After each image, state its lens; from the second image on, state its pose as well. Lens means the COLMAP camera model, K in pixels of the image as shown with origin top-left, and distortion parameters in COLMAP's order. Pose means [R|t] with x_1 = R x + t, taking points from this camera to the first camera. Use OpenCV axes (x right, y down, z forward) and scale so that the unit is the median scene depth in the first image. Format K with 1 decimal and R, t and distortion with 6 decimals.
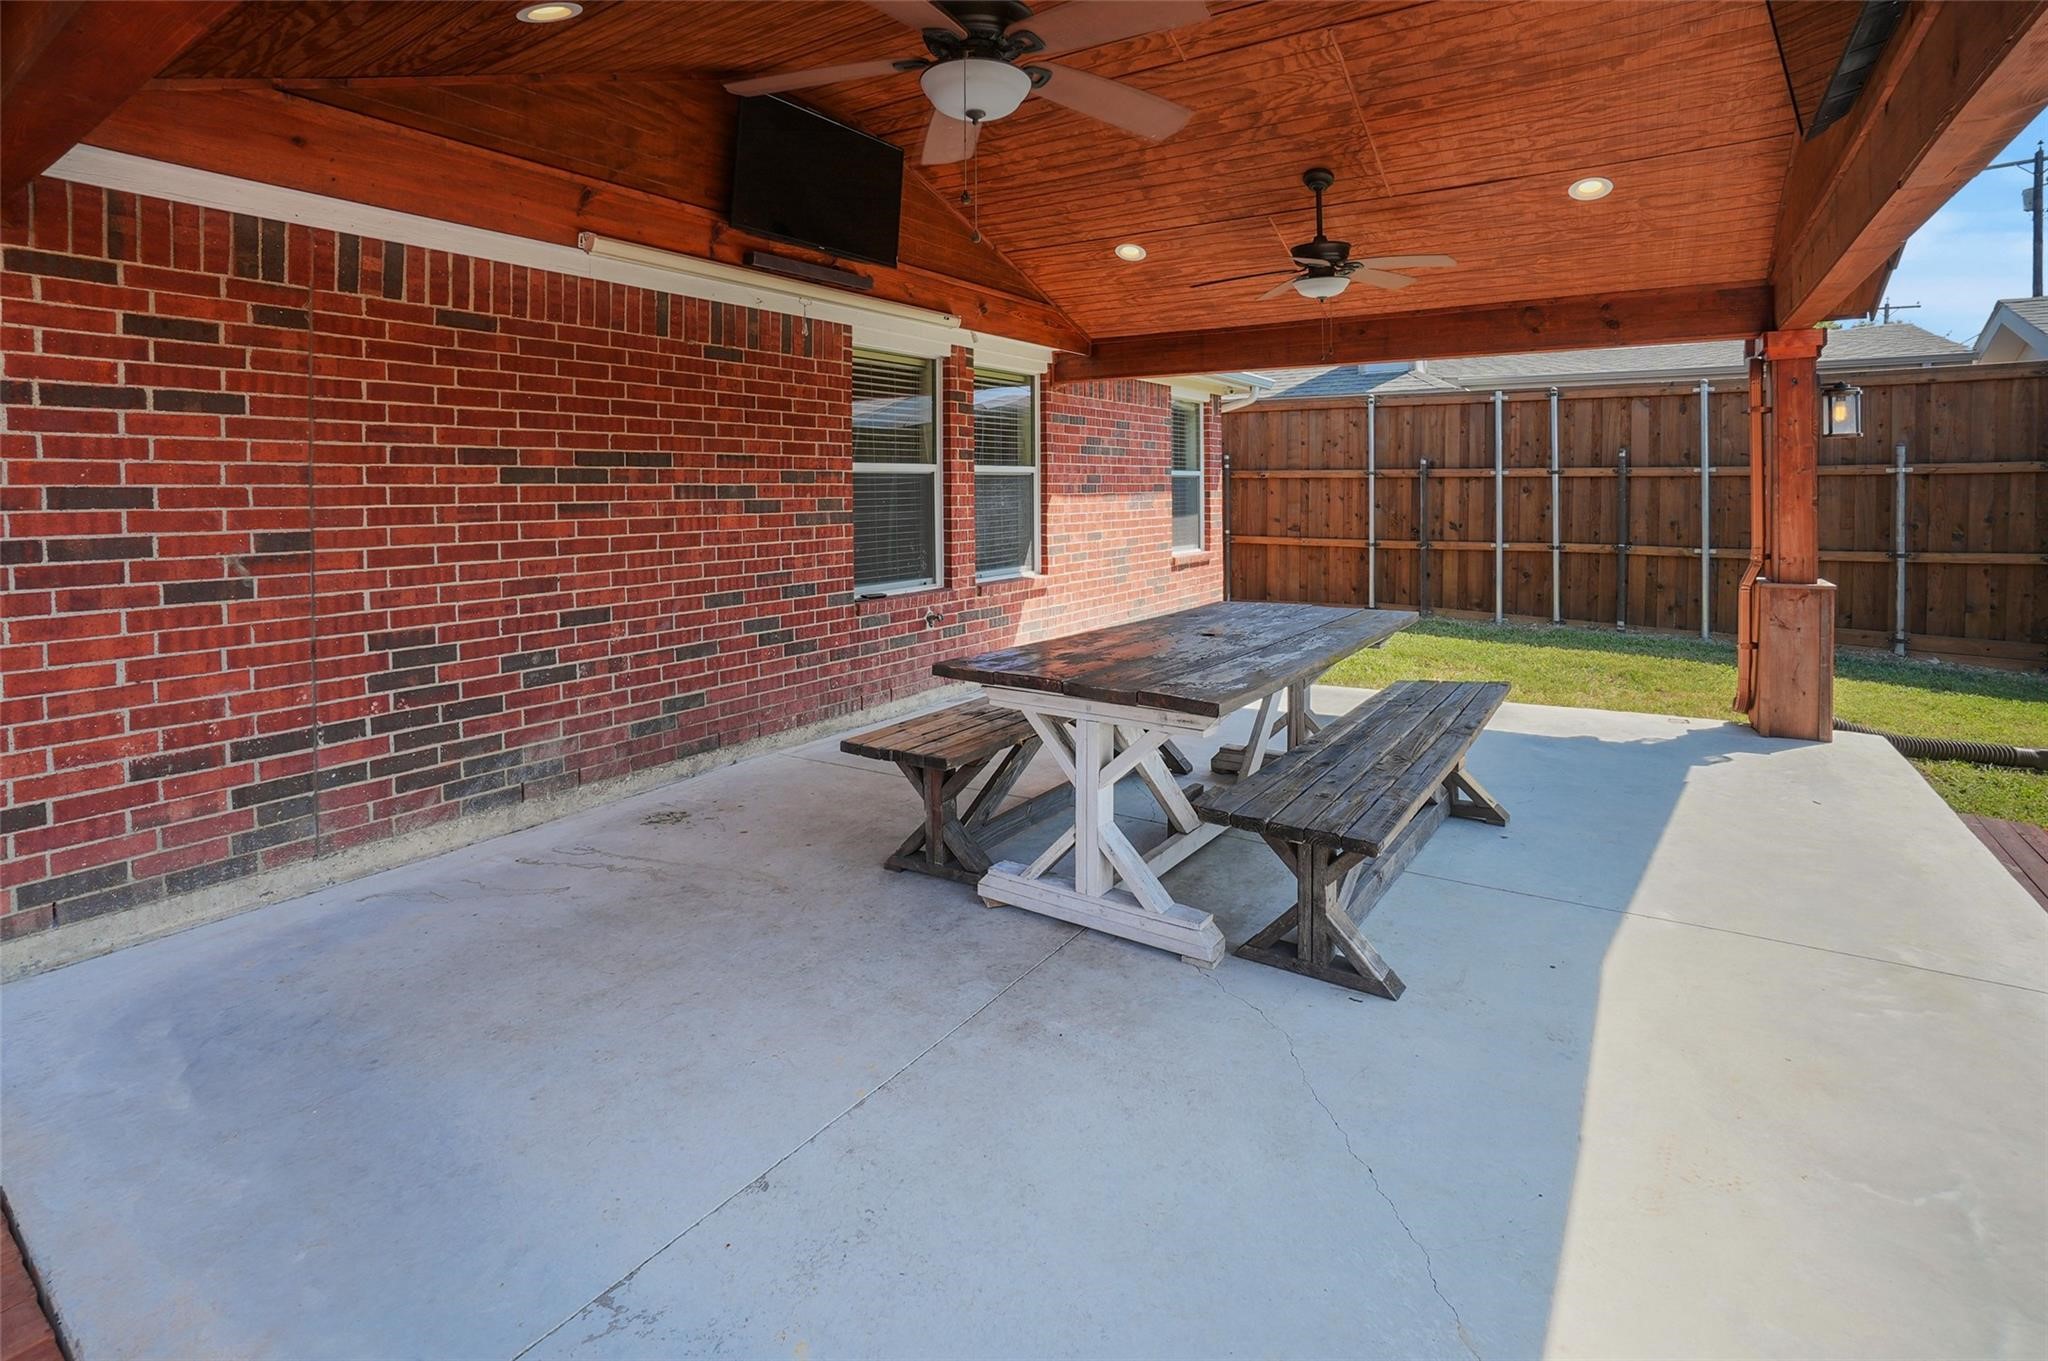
lens RADIAL K [[978.6, 0, 1010.5], [0, 978.6, 517.2], [0, 0, 1]] dist [-0.045786, 0.001969]
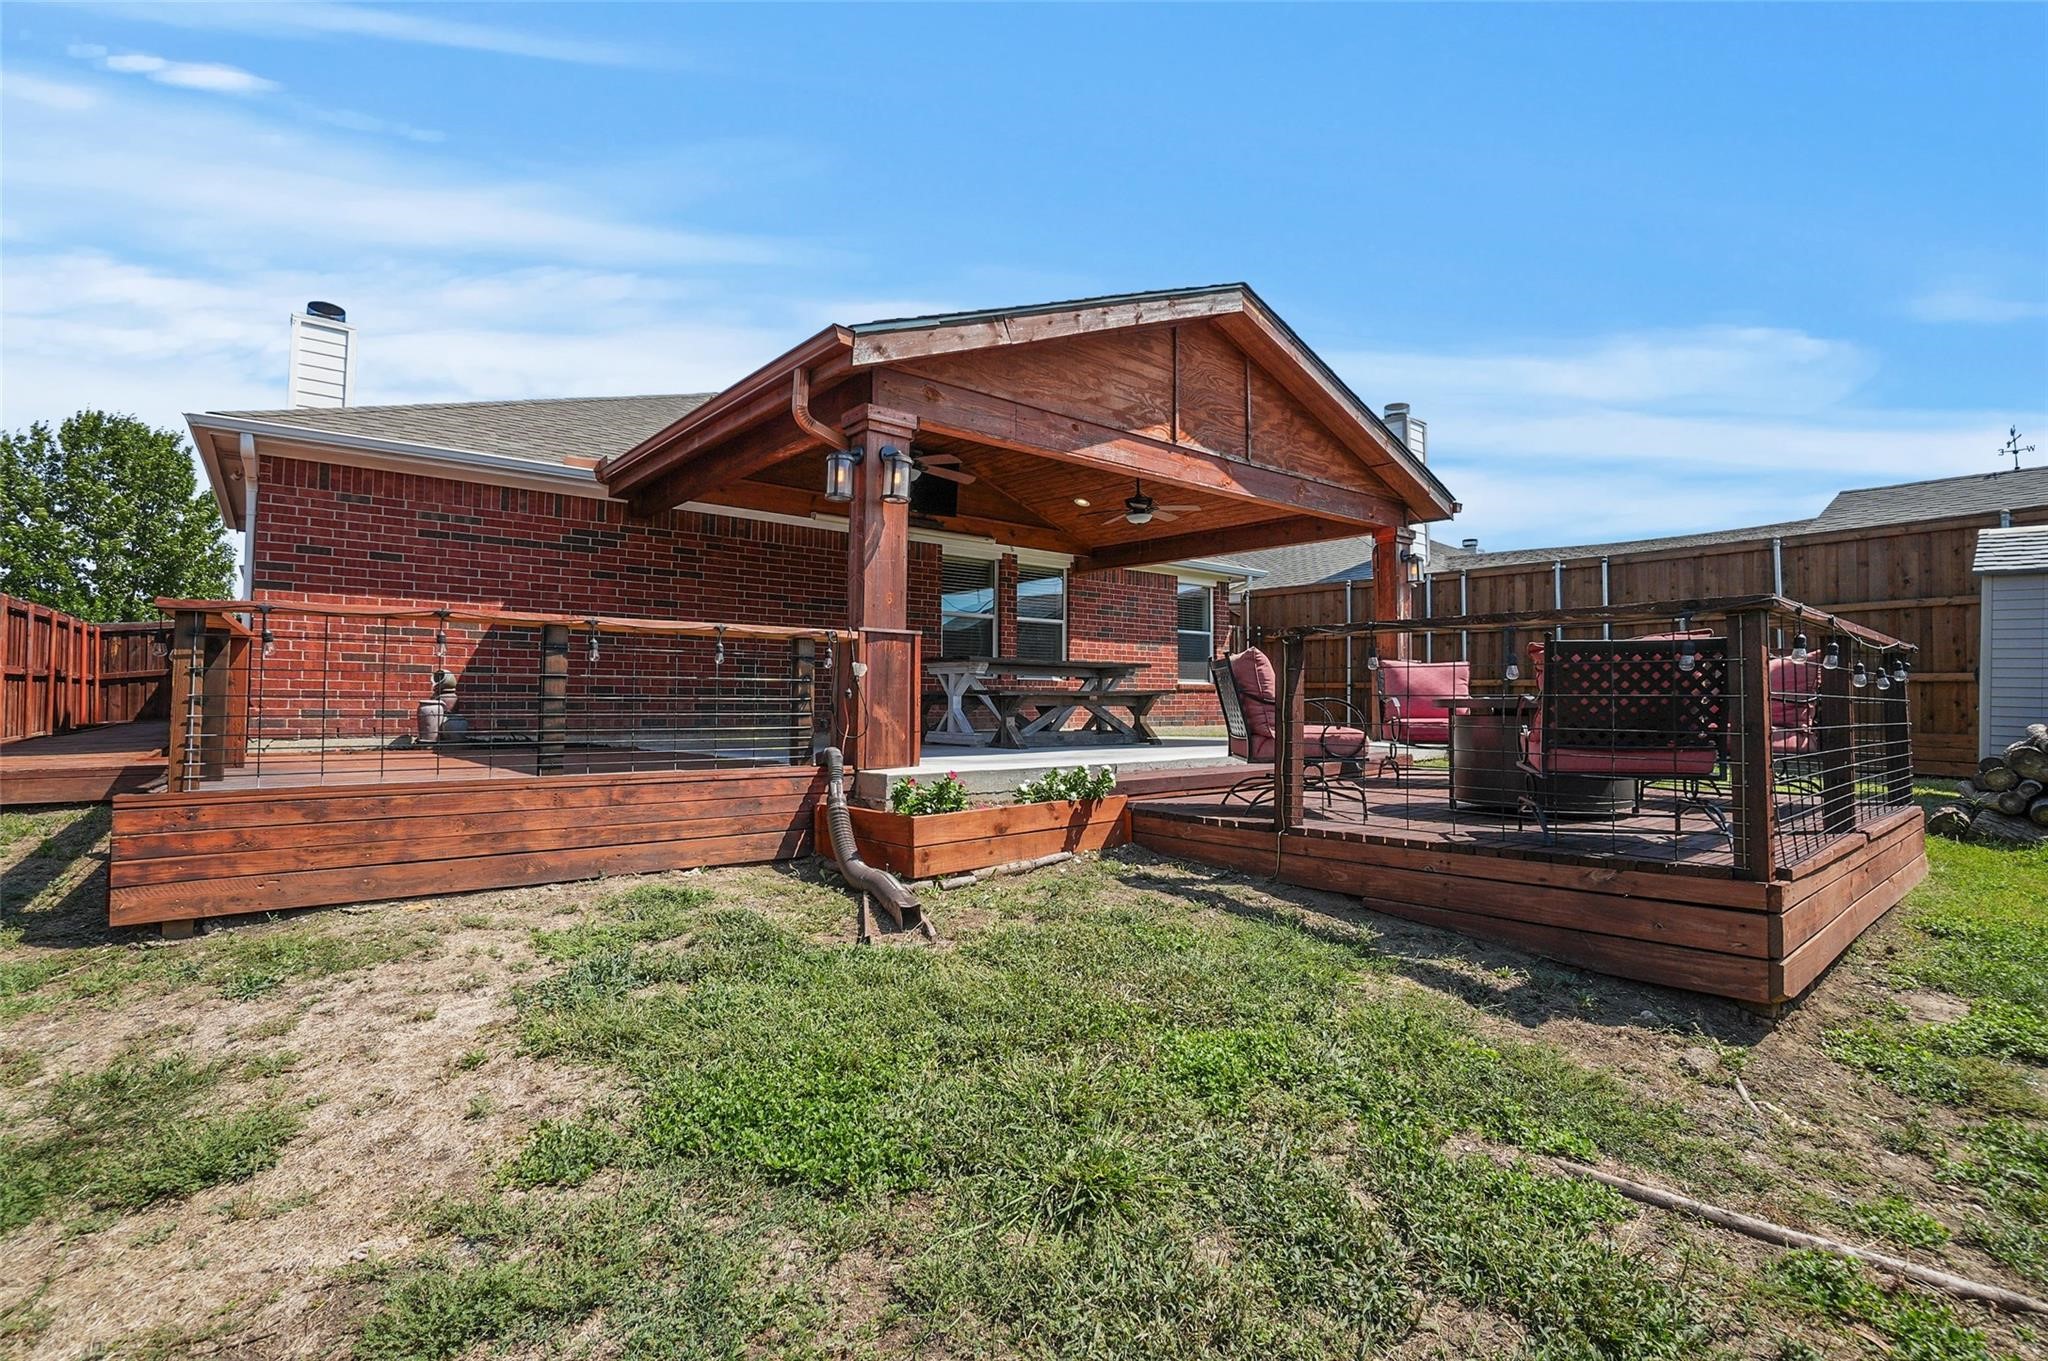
lens RADIAL K [[938.2, 0, 1006.3], [0, 938.2, 674.8], [0, 0, 1]] dist [-0.055366, 0.013842]
pose [[0.959559, 0.003151, -0.281490, 0.318223], [-0.019474, 0.998285, -0.055212, 0.113231], [0.280834, 0.058461, 0.957974, -0.515947]]
